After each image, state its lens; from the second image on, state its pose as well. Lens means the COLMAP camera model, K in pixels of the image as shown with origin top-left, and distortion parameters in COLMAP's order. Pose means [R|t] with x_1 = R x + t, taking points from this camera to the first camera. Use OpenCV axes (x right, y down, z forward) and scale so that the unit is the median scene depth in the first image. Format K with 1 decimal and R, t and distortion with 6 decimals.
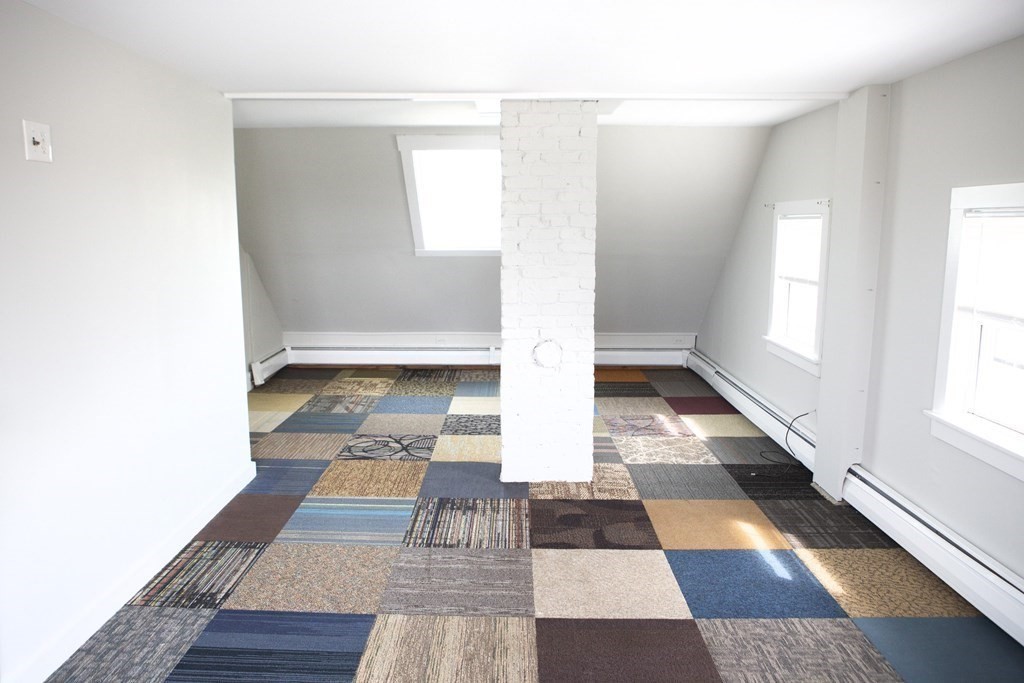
lens RADIAL K [[711.1, 0, 510.4], [0, 711.1, 341.5], [0, 0, 1]] dist [-0.092864, 0.056466]
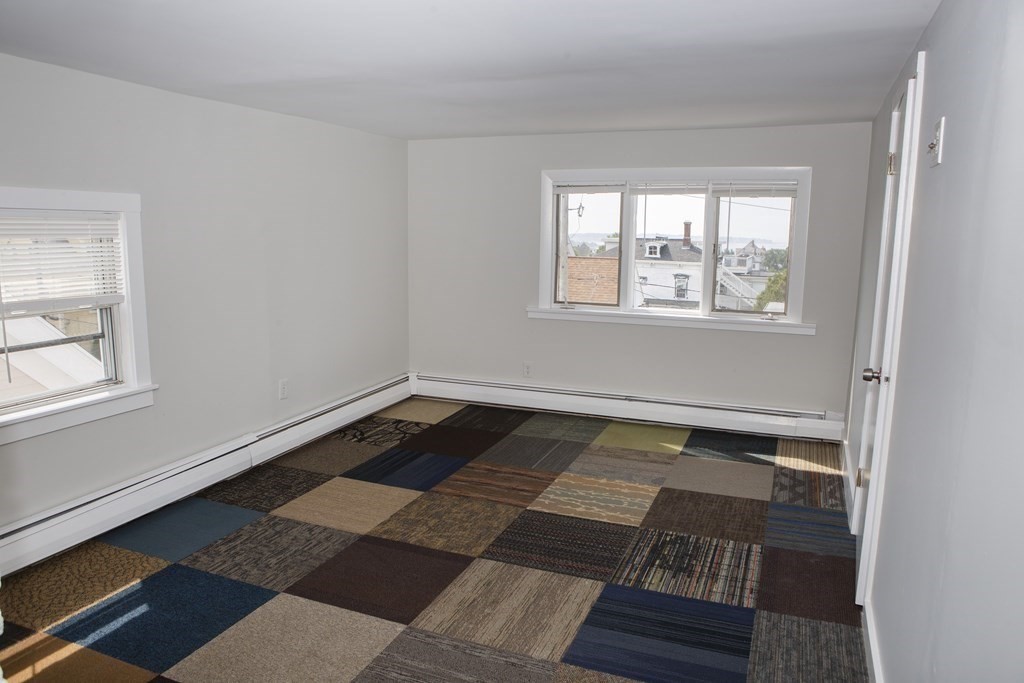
lens RADIAL K [[711.1, 0, 514.2], [0, 711.1, 341.9], [0, 0, 1]] dist [-0.092864, 0.056466]
pose [[-0.924688, -0.075377, 0.373188, -0.457301], [0.048278, 0.949079, 0.311318, -0.297573], [-0.377651, 0.305889, -0.873963, 1.742860]]
